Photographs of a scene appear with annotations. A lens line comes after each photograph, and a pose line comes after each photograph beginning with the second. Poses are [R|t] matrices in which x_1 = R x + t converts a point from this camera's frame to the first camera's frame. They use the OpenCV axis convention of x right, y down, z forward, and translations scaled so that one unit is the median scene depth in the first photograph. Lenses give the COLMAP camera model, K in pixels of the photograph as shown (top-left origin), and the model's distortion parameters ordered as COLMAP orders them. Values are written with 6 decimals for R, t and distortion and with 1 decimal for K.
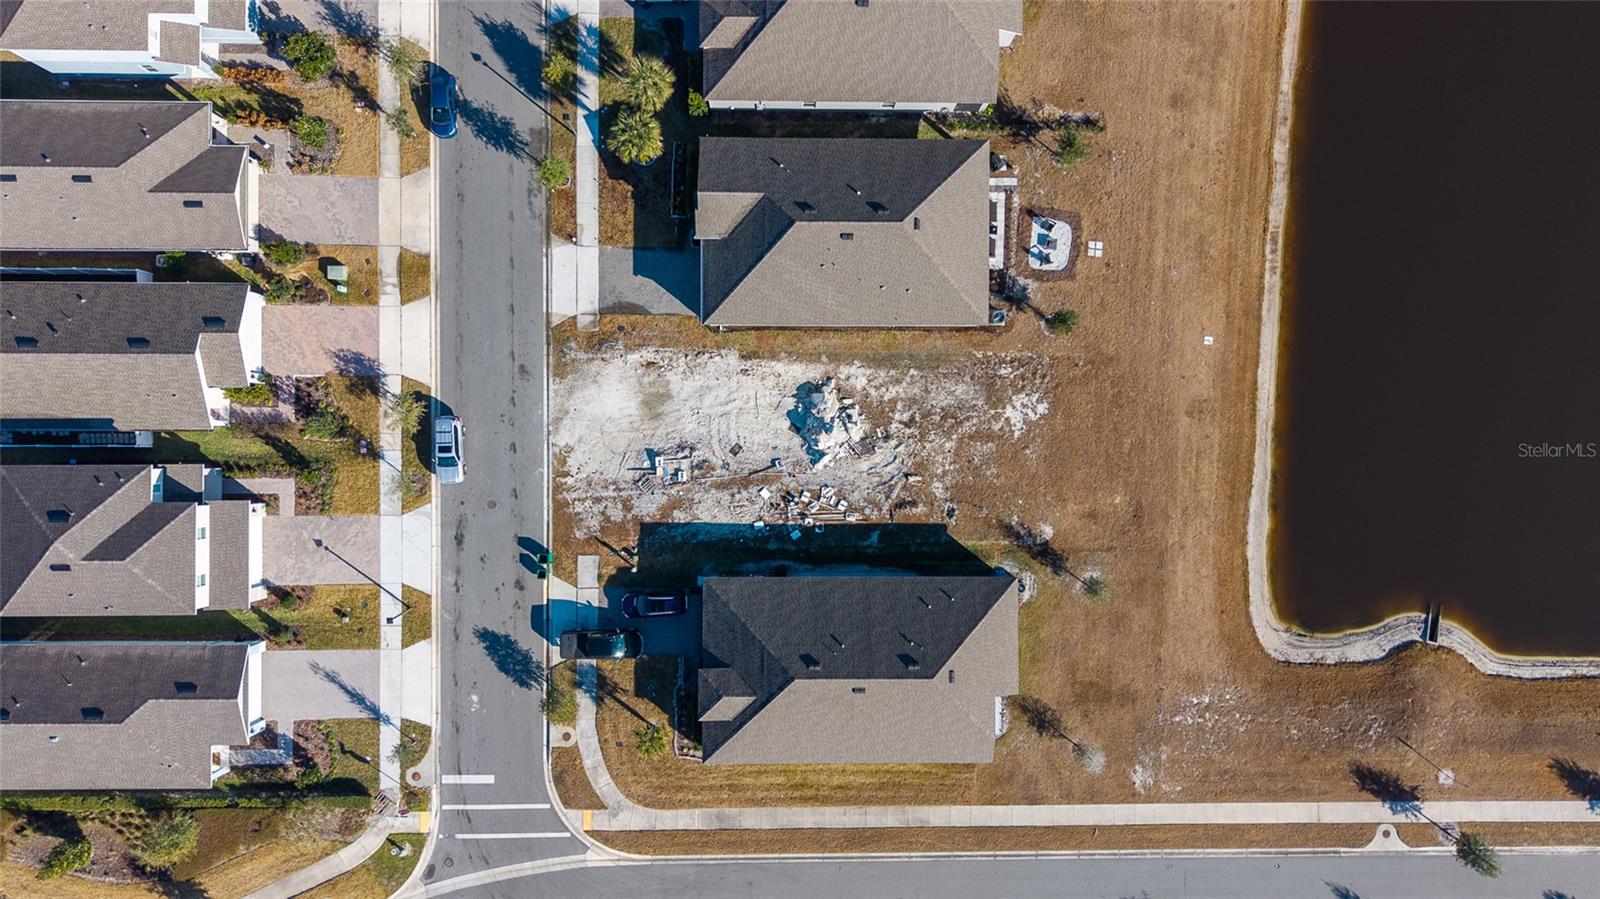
lens RADIAL K [[1057.8, 0, 800.0], [0, 1057.8, 449.5], [0, 0, 1]] dist [0.060200, -0.073356]
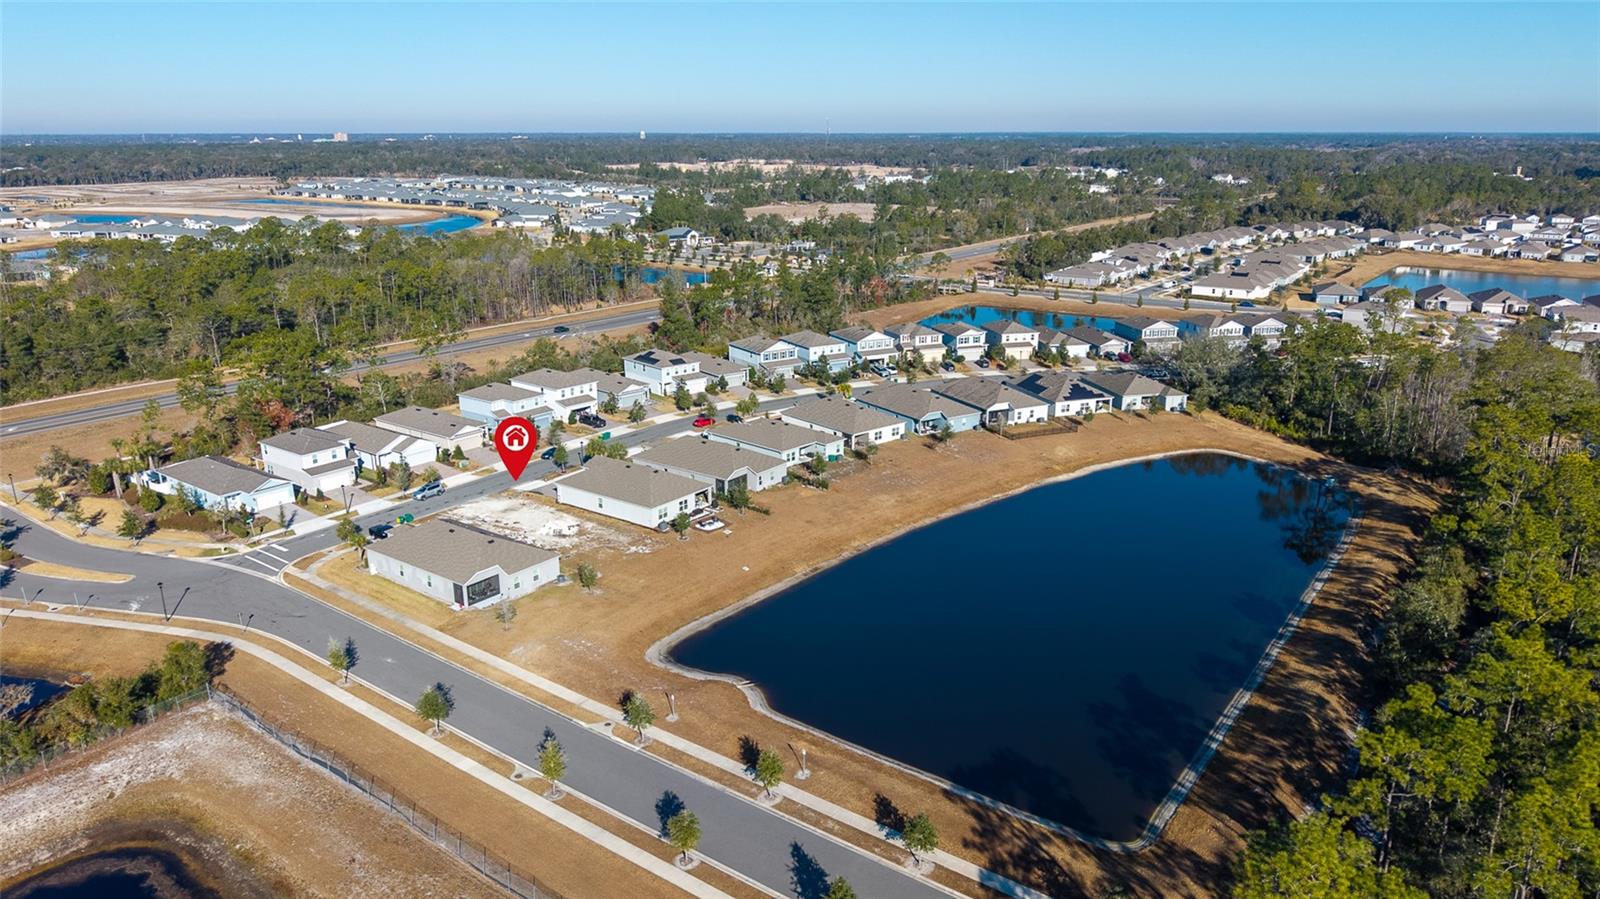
lens RADIAL K [[1069.7, 0, 800.0], [0, 1069.7, 449.5], [0, 0, 1]] dist [0.057341, -0.078379]
pose [[0.802575, 0.149276, -0.577573, 1.472326], [-0.596207, 0.233603, -0.768093, 1.170441], [0.020264, 0.960805, 0.276483, 0.336969]]
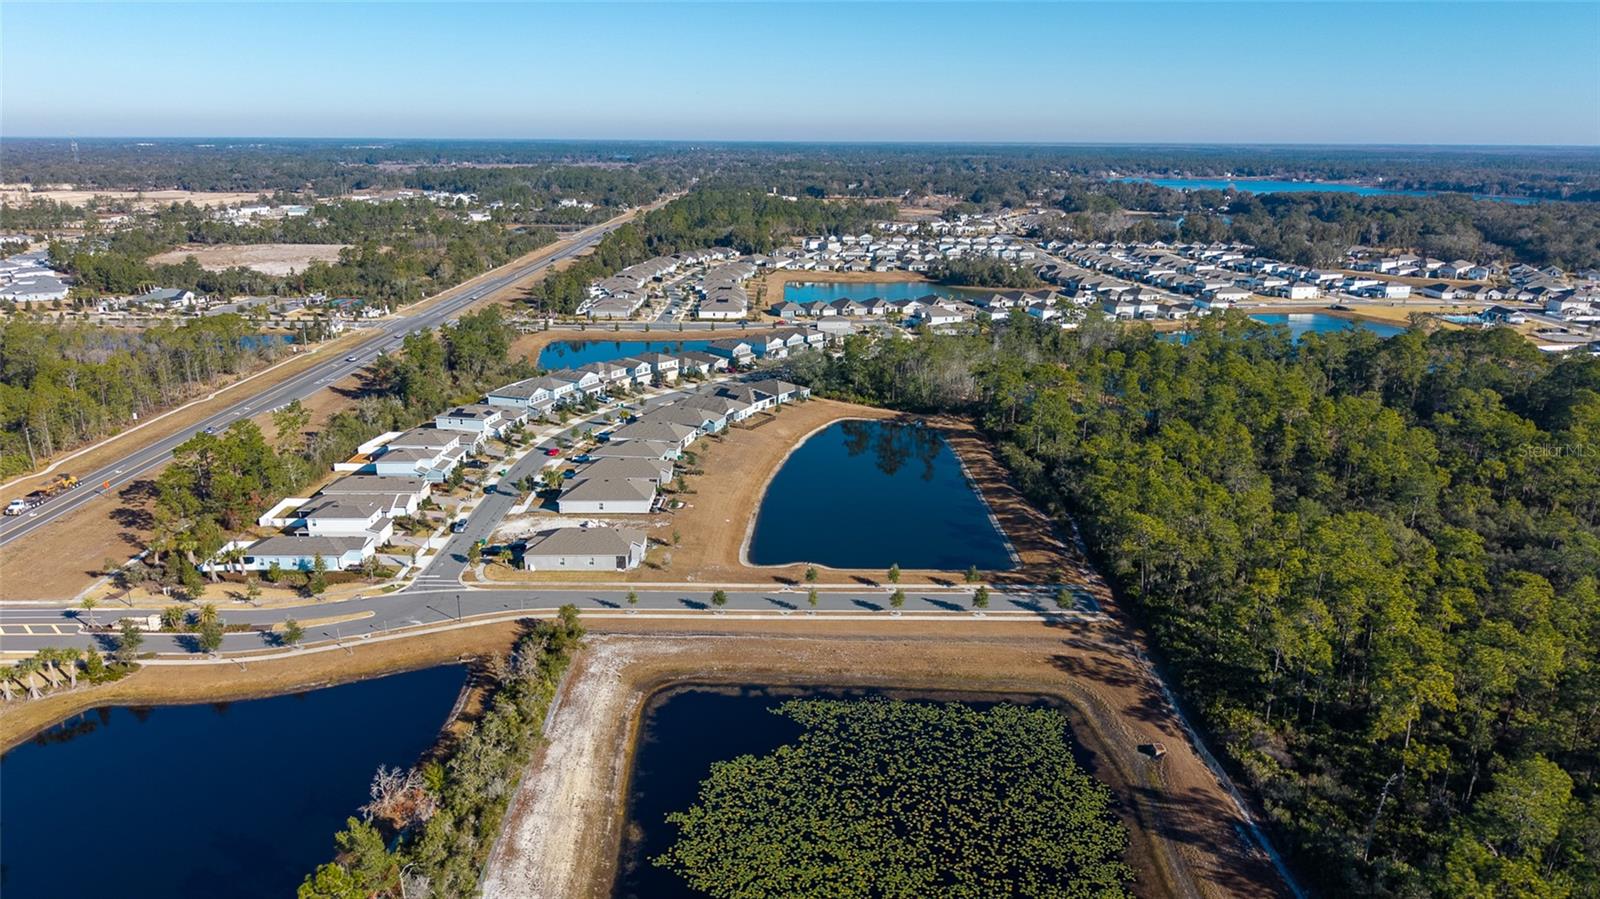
lens RADIAL K [[1057.8, 0, 800.0], [0, 1057.8, 449.5], [0, 0, 1]] dist [0.060200, -0.073356]
pose [[0.999887, -0.014948, 0.001457, 0.598552], [0.005659, 0.285088, -0.958485, 2.734574], [0.013912, 0.958385, 0.285140, -0.031012]]
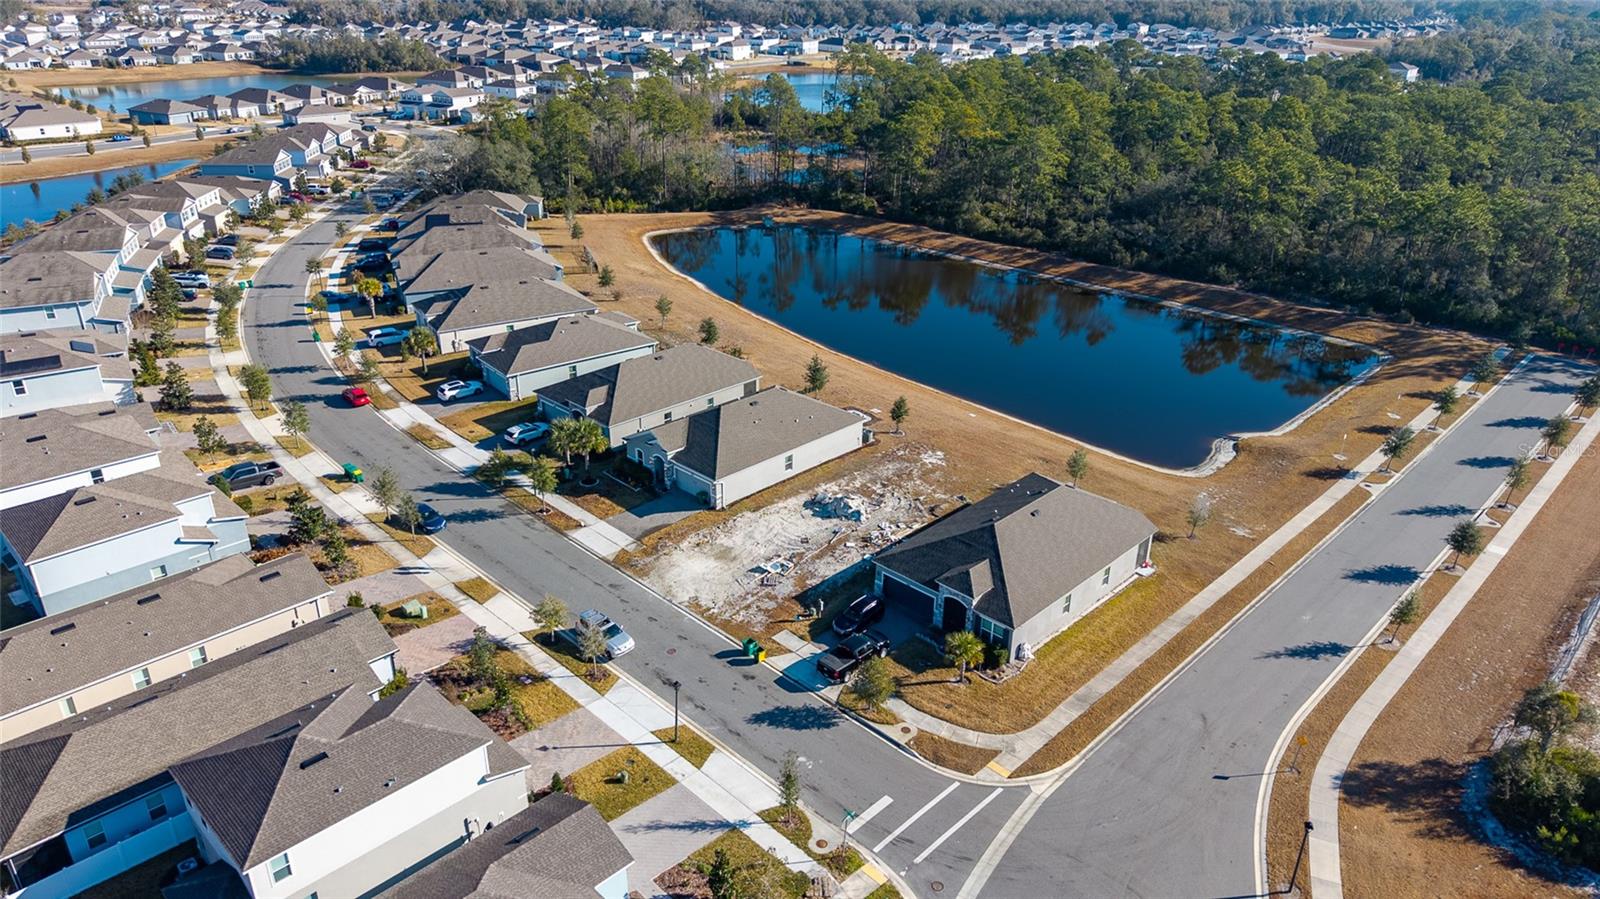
lens RADIAL K [[1069.7, 0, 800.0], [0, 1069.7, 449.5], [0, 0, 1]] dist [0.057341, -0.078379]
pose [[0.698353, -0.305851, 0.647115, -0.783471], [0.715745, 0.302827, -0.629289, 0.695185], [-0.003495, 0.902635, 0.430392, 0.410822]]
